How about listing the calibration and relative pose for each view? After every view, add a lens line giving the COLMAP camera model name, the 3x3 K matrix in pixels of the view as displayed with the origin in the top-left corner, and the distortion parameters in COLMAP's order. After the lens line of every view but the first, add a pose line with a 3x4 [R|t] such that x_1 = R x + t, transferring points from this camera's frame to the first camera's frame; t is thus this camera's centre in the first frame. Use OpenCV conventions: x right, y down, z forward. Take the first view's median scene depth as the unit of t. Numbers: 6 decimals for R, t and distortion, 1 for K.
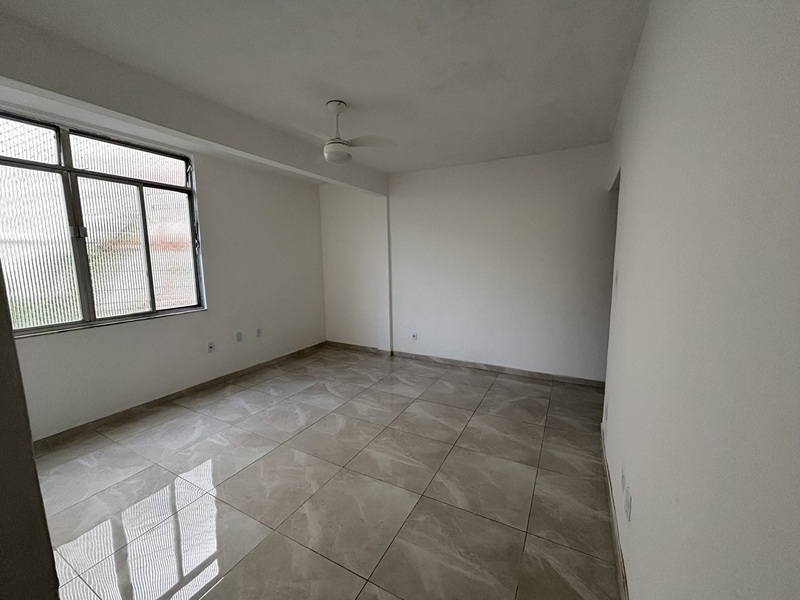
lens RADIAL K [[327.0, 0, 398.3], [0, 327.0, 299.5], [0, 0, 1]] dist [0.010910, -0.000626]
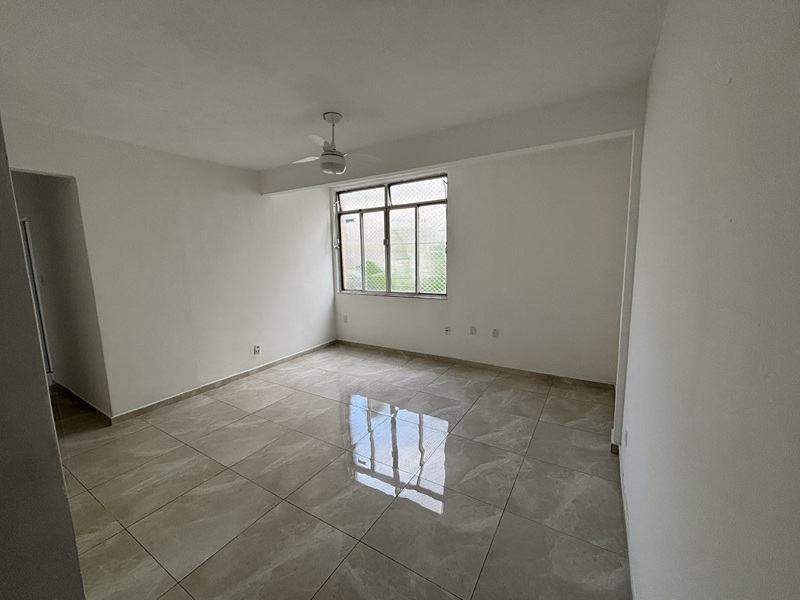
lens RADIAL K [[327.0, 0, 398.3], [0, 327.0, 299.5], [0, 0, 1]] dist [0.010910, -0.000626]
pose [[-0.061119, 0.152172, -0.986463, 0.663924], [-0.108523, 0.981438, 0.158120, -0.149374], [0.992213, 0.116718, -0.043470, 0.953407]]
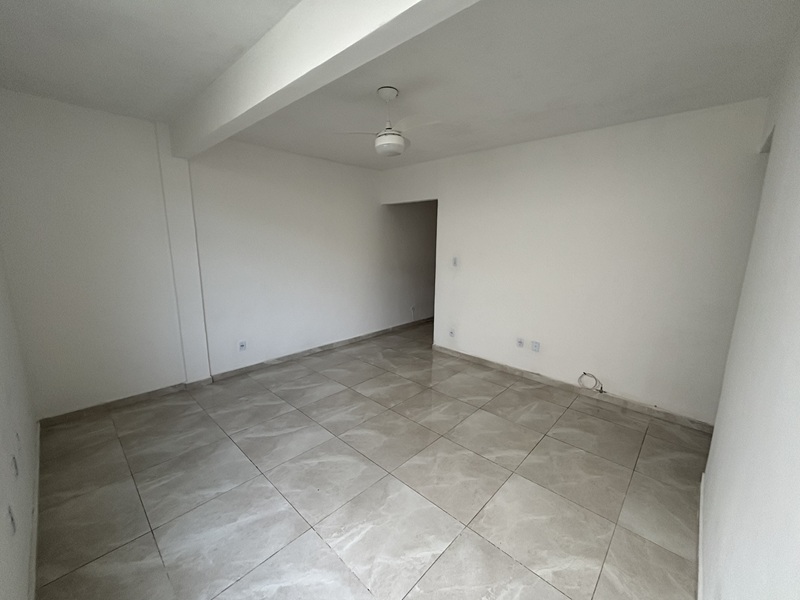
lens RADIAL K [[327.0, 0, 398.3], [0, 327.0, 299.5], [0, 0, 1]] dist [0.010910, -0.000626]
pose [[0.259017, -0.162433, 0.952116, -0.844460], [0.112685, 0.984108, 0.137236, -0.095835], [-0.959277, 0.071743, 0.273205, 0.547497]]
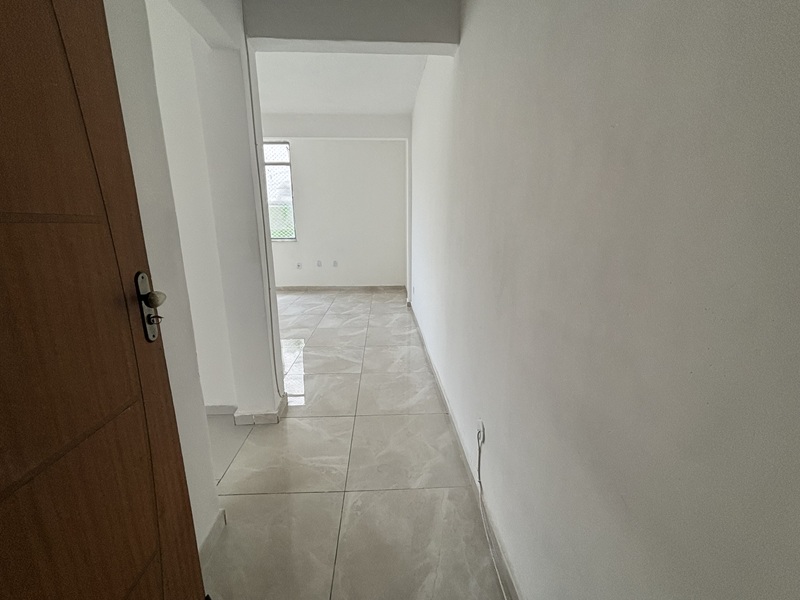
lens RADIAL K [[327.0, 0, 398.3], [0, 327.0, 299.5], [0, 0, 1]] dist [0.010910, -0.000626]
pose [[0.514119, 0.203028, -0.833344, 1.128526], [-0.118364, 0.979079, 0.165510, -0.014426], [0.849513, 0.013546, 0.527394, 0.641863]]
